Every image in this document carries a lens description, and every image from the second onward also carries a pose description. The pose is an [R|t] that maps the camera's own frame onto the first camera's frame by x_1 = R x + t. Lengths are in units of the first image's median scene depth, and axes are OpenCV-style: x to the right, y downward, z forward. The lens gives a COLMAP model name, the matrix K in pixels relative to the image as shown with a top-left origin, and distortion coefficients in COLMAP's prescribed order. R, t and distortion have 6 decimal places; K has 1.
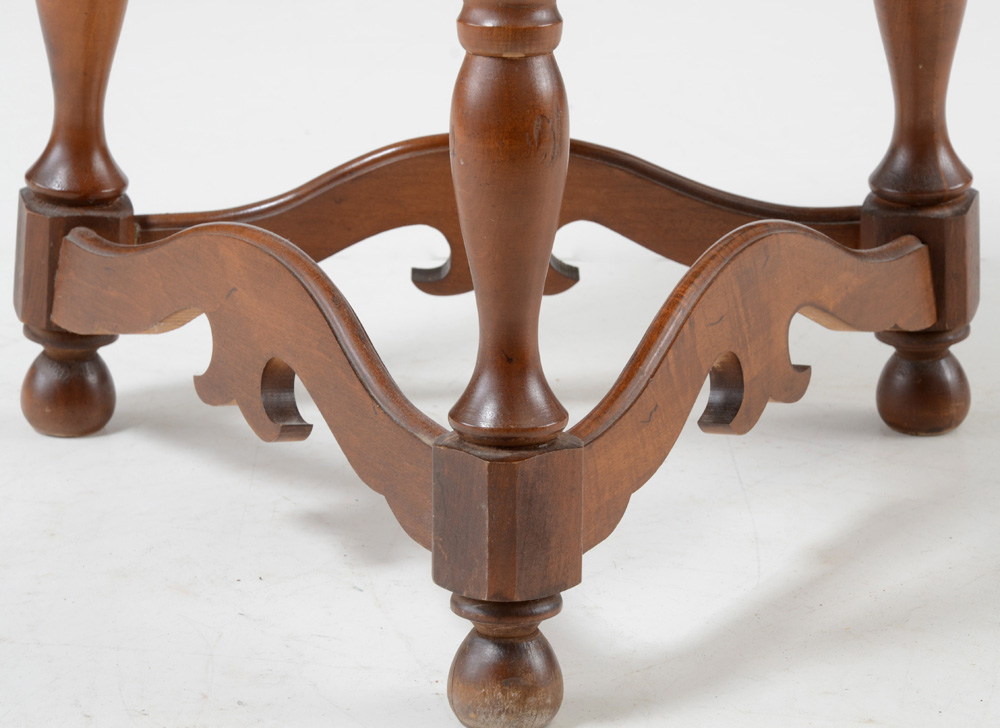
lens RADIAL K [[3484.7, 0, 501.0], [0, 3484.7, 368.7], [0, 0, 1]] dist [0.755791, 0.000000]
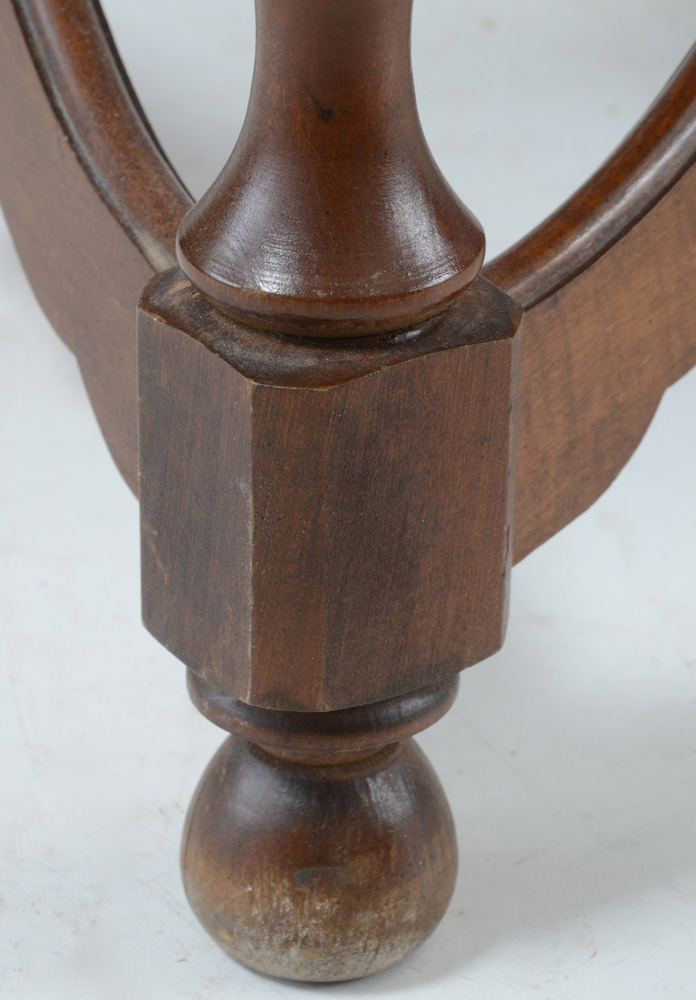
lens RADIAL K [[3919.6, 0, 349.5], [0, 3919.6, 504.4], [0, 0, 1]] dist [0.772953, 0.000000]
pose [[0.991525, 0.068632, -0.110310, 0.053779], [-0.040350, 0.969766, 0.240679, -0.062984], [0.123493, -0.234188, 0.964316, 0.555197]]
